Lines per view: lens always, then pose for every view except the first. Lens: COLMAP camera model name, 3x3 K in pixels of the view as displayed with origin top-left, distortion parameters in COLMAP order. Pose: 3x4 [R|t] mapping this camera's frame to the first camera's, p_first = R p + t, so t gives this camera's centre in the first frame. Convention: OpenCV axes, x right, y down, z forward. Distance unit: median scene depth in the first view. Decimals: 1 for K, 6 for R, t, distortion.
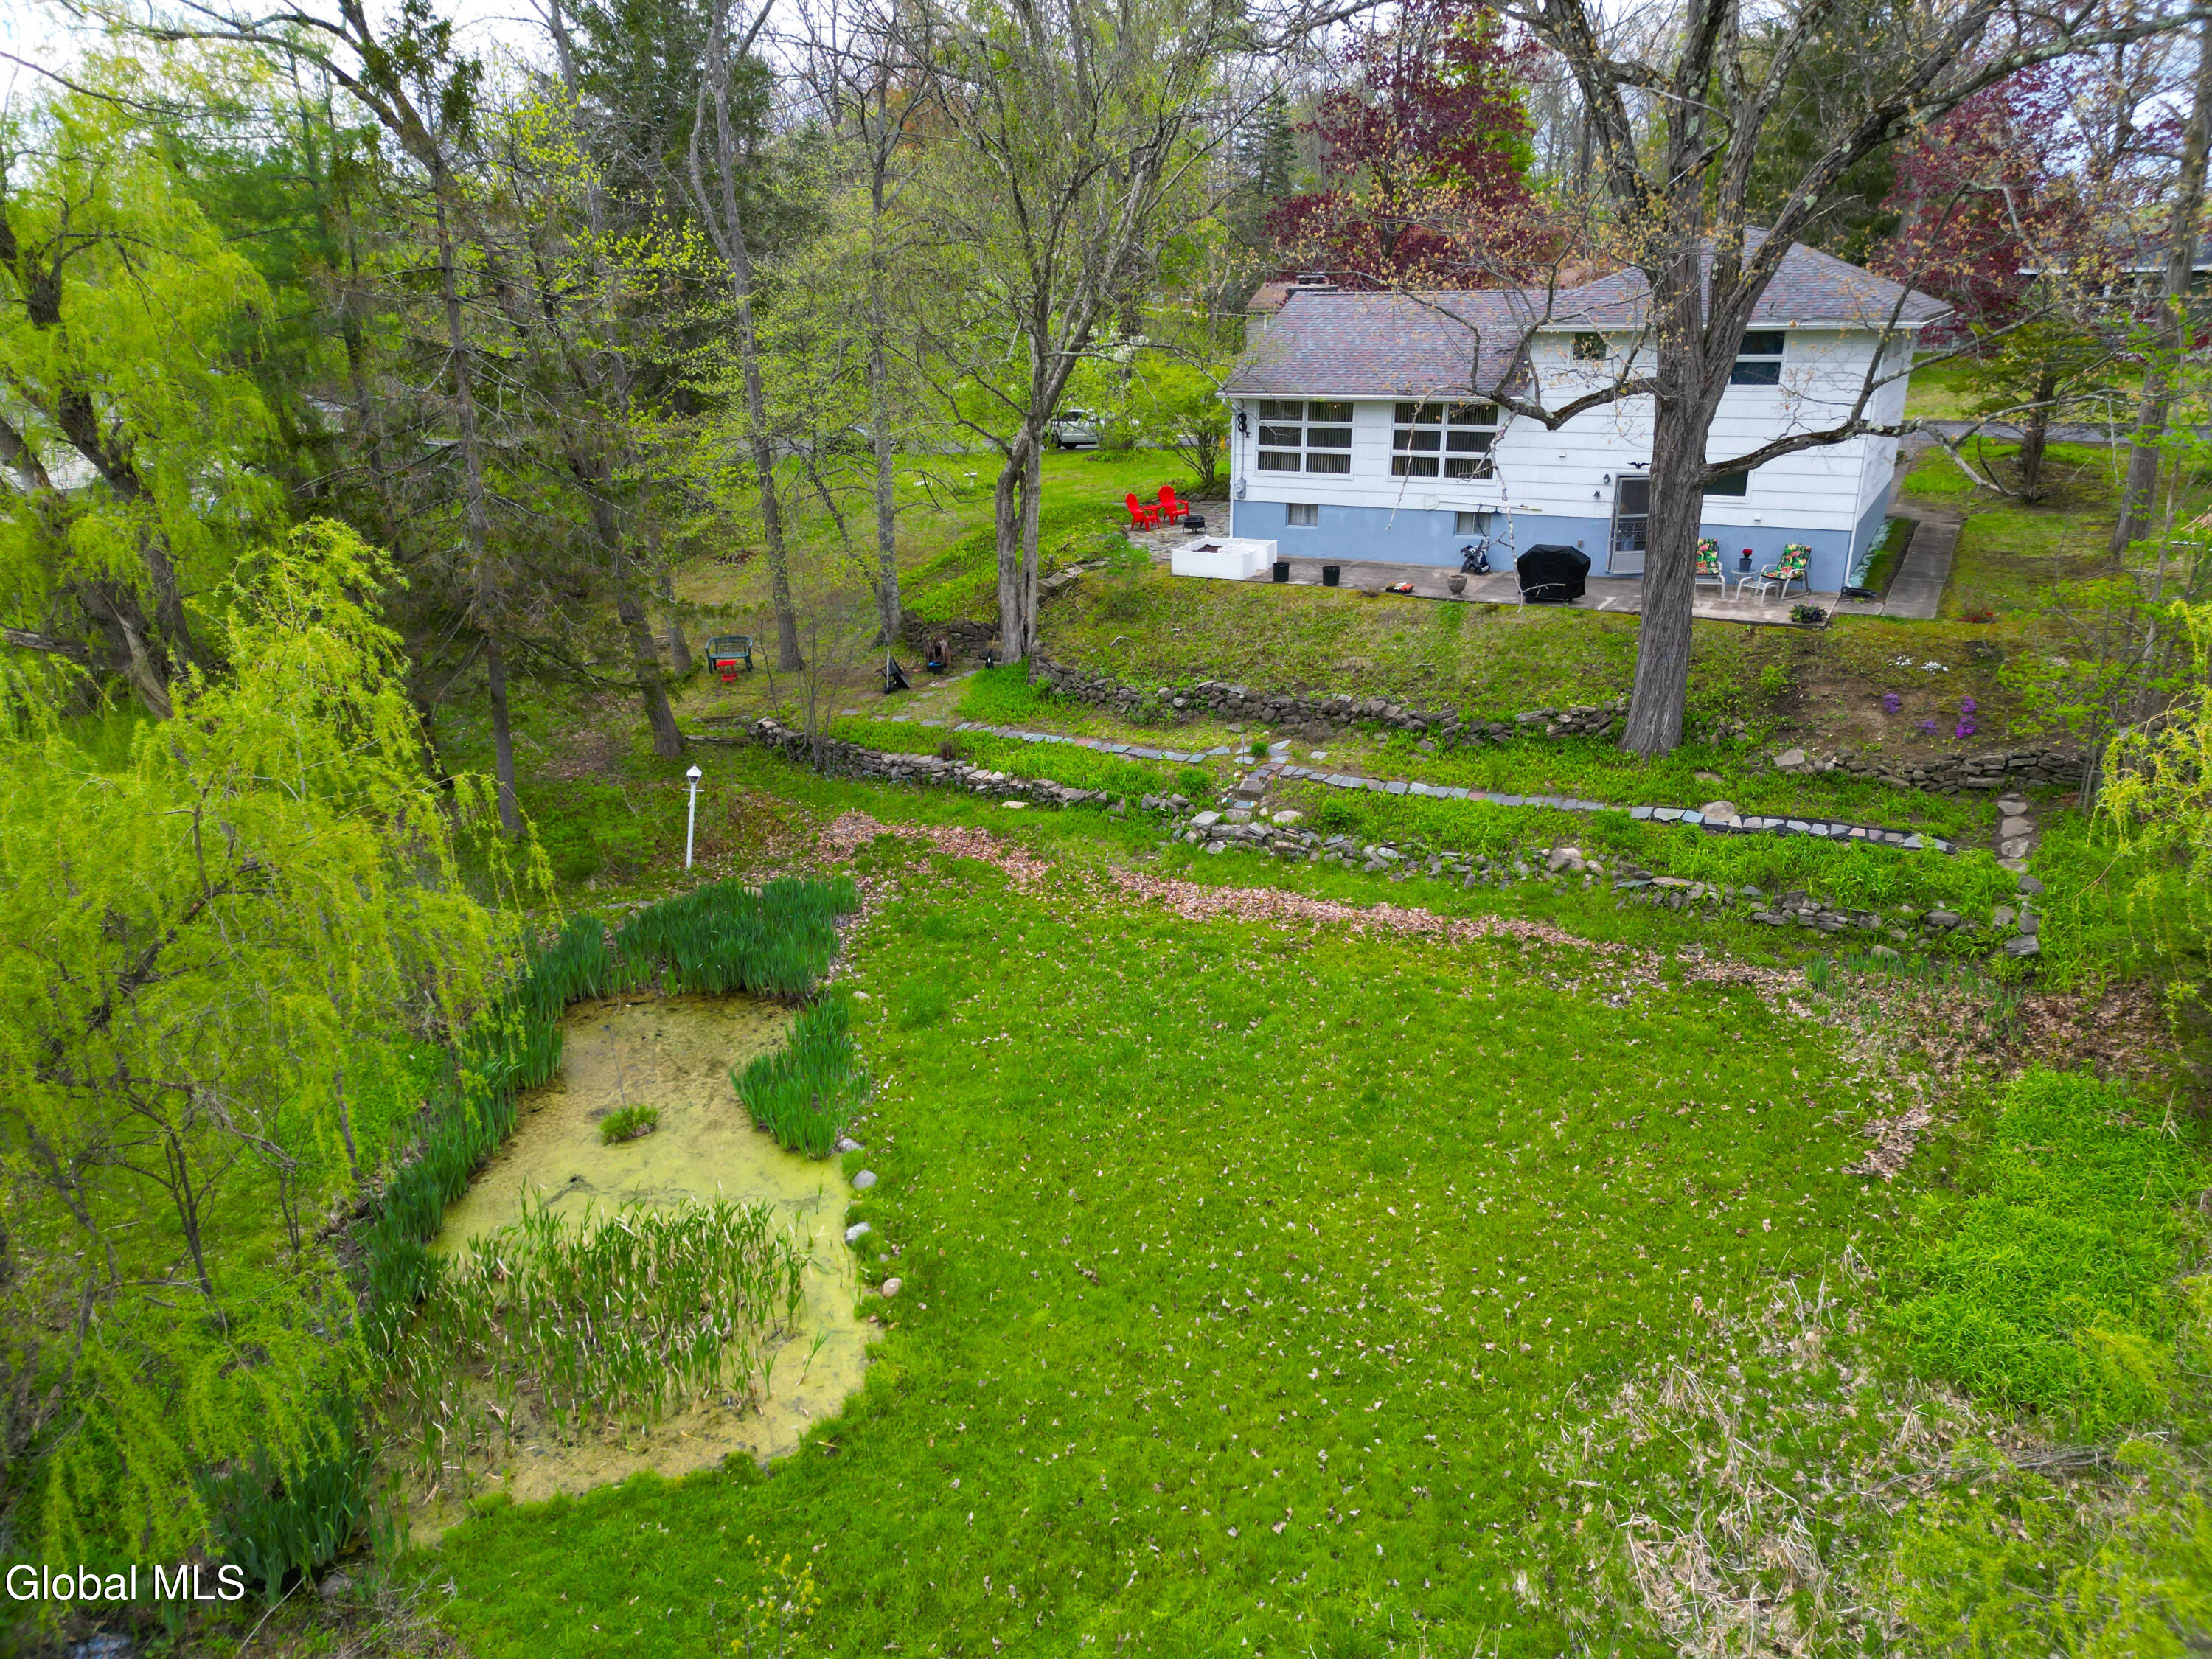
lens RADIAL K [[1530.4, 0, 1101.9], [0, 1530.4, 827.1], [0, 0, 1]] dist [0.084268, -0.085728]
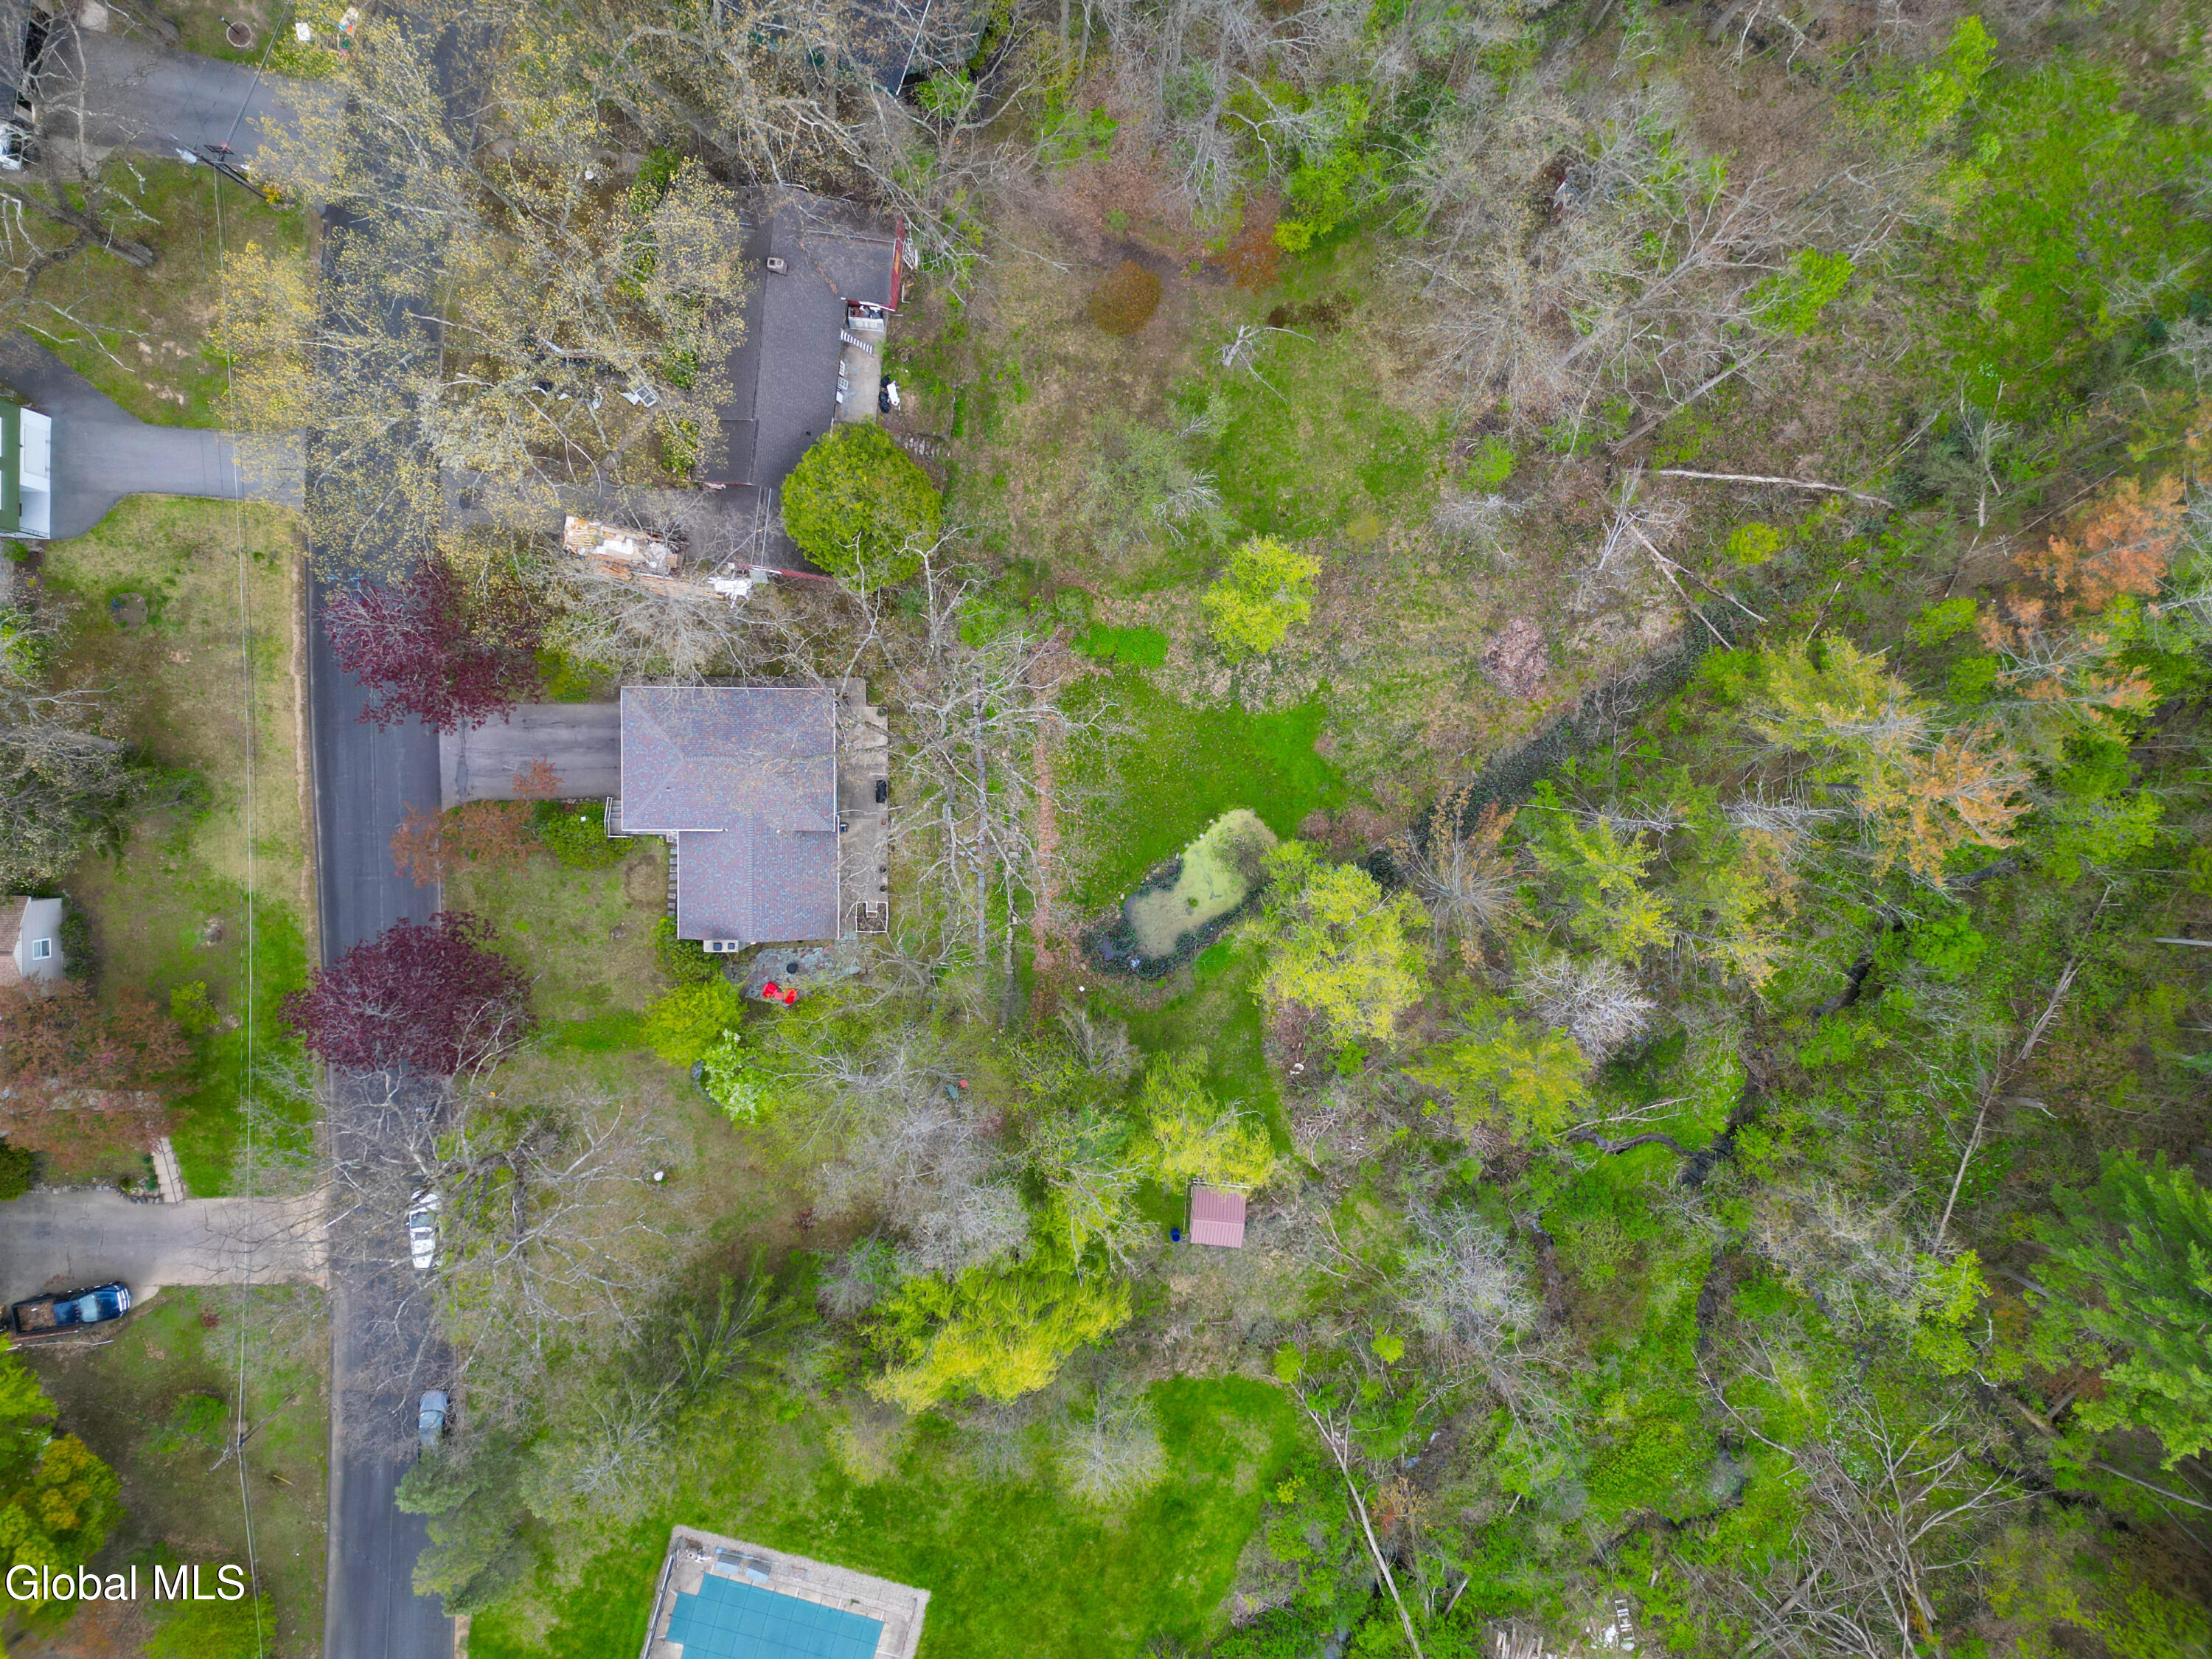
lens RADIAL K [[1525.6, 0, 1096.2], [0, 1525.6, 827.0], [0, 0, 1]] dist [0.129253, -0.257483]
pose [[-0.488055, -0.872688, -0.014779, 0.067421], [0.281916, -0.173643, 0.943595, -2.579193], [-0.826030, 0.456360, 0.330772, -0.253964]]
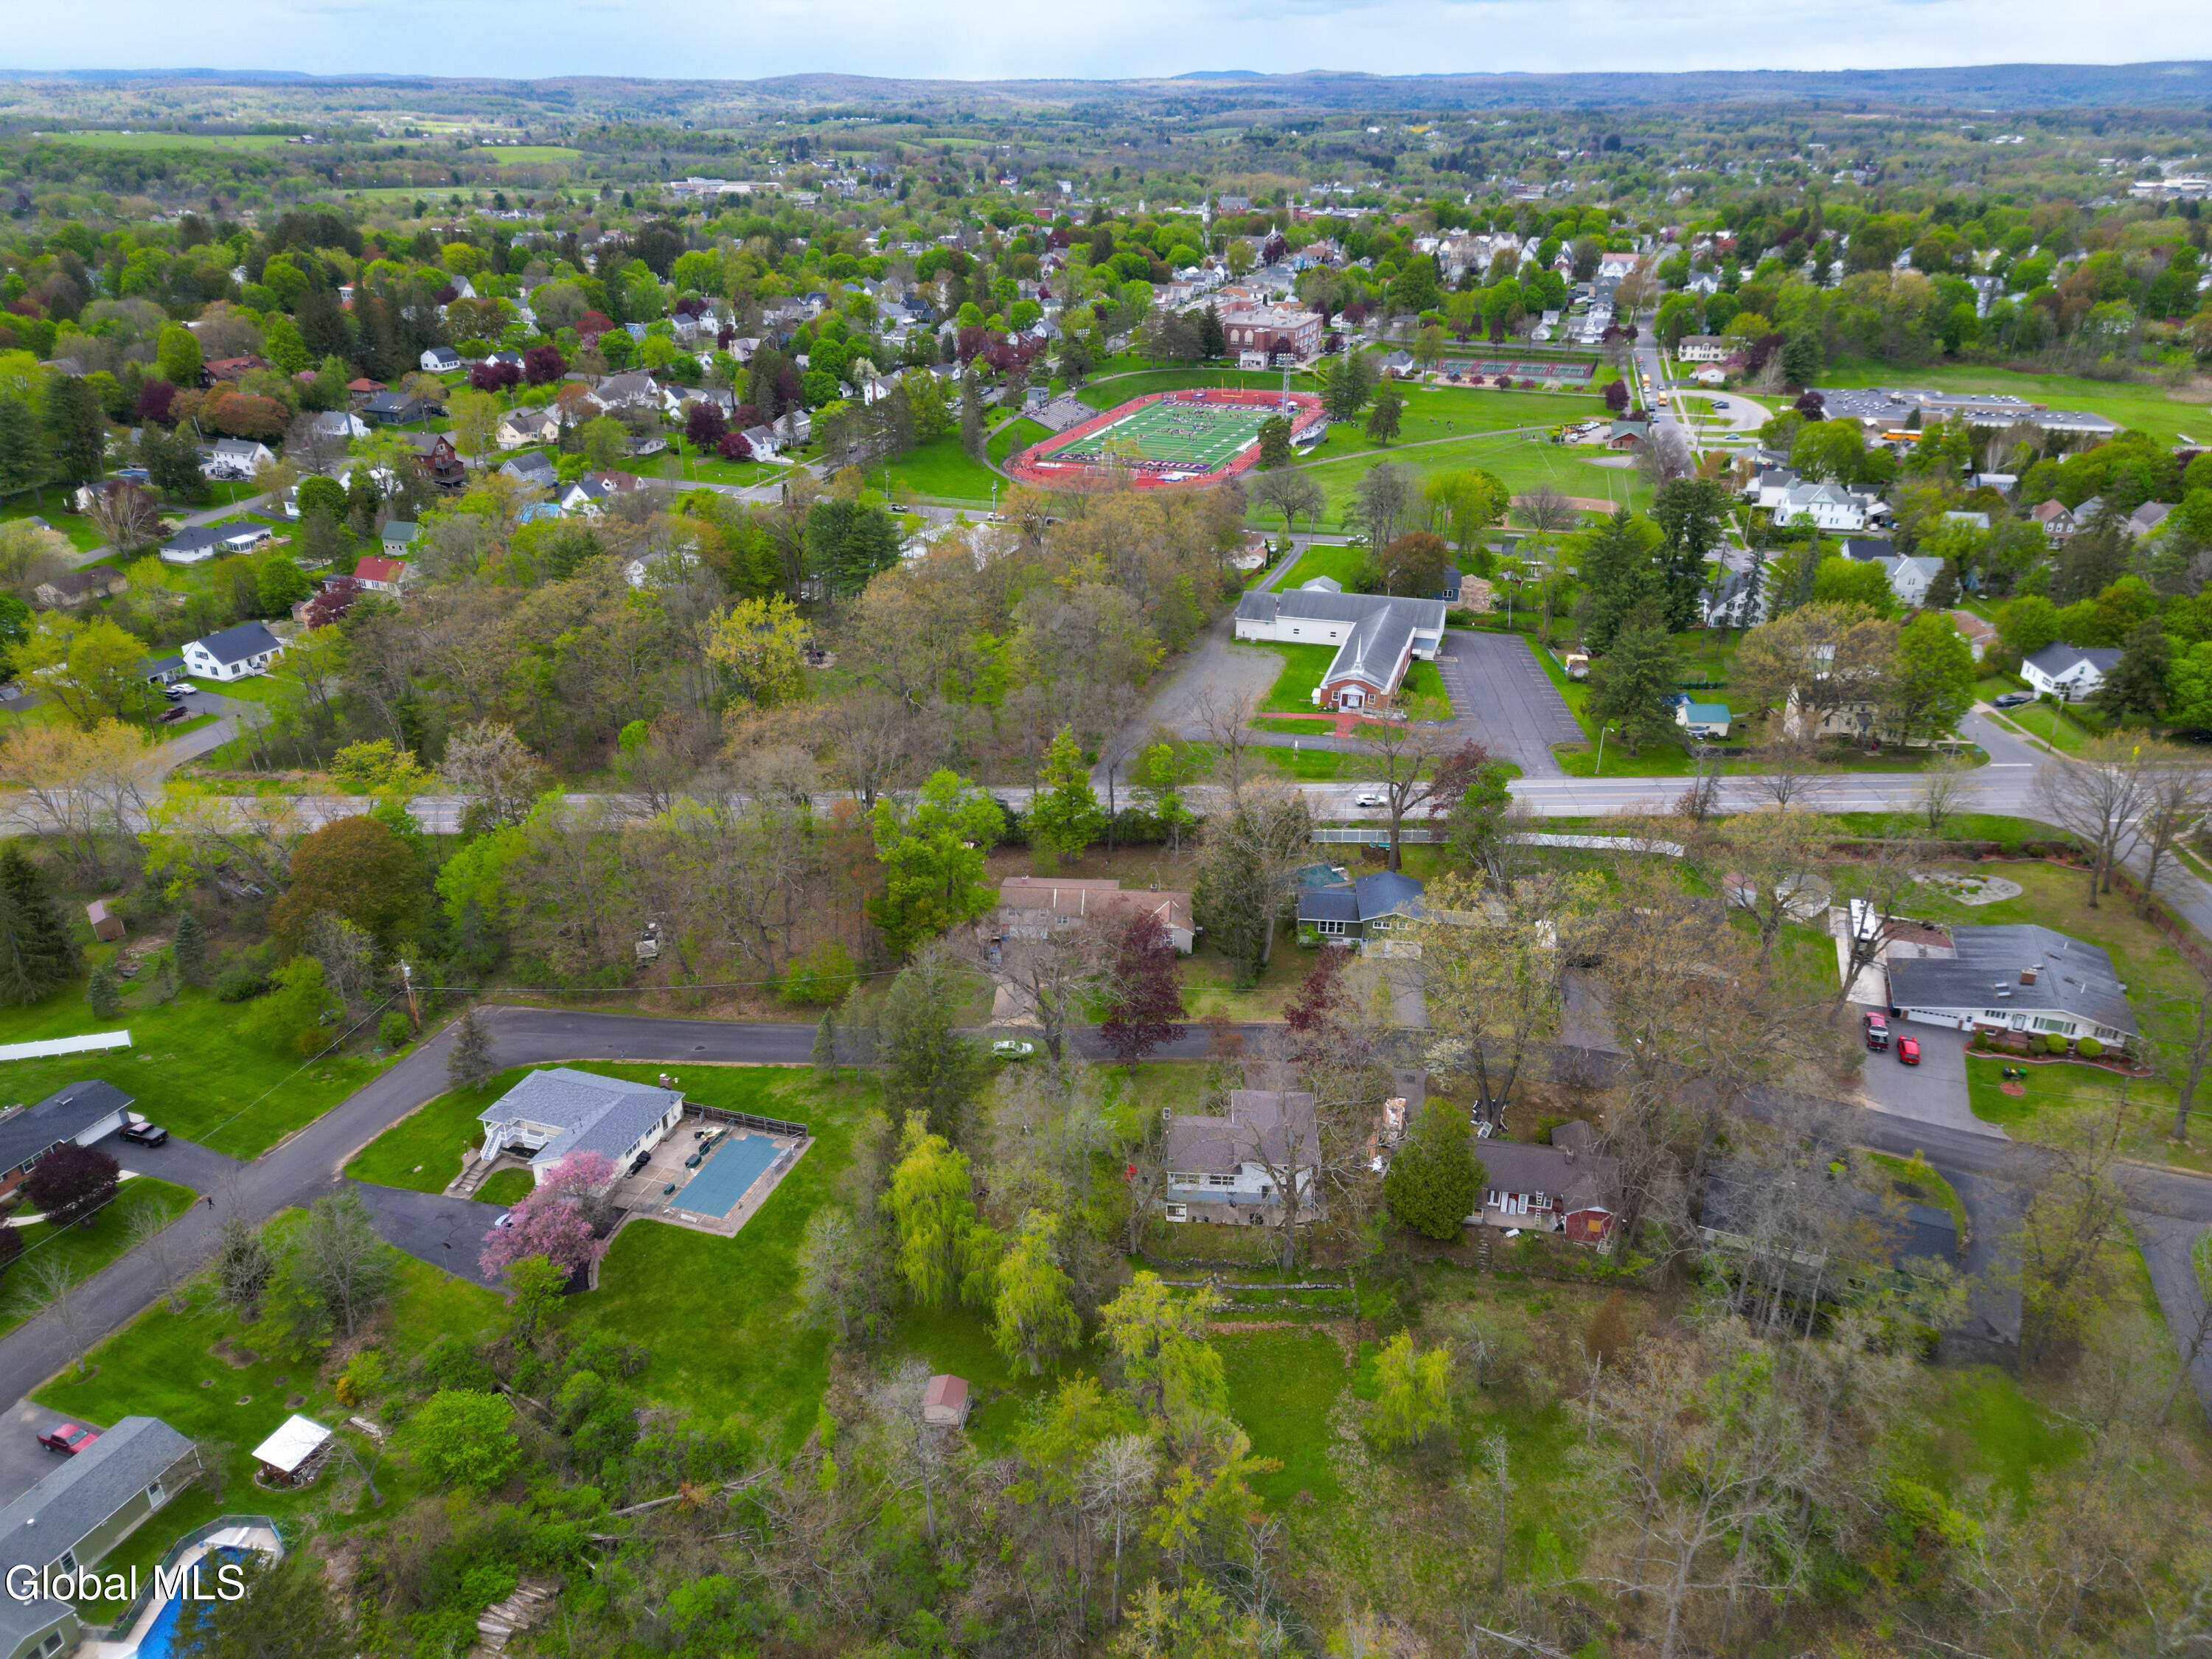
lens RADIAL K [[1525.6, 0, 1096.2], [0, 1525.6, 827.0], [0, 0, 1]] dist [0.129253, -0.257483]
pose [[0.900327, -0.171767, 0.399884, -1.633541], [0.131633, 0.983260, 0.125985, -1.795087], [-0.414830, -0.060789, 0.907866, -2.668955]]
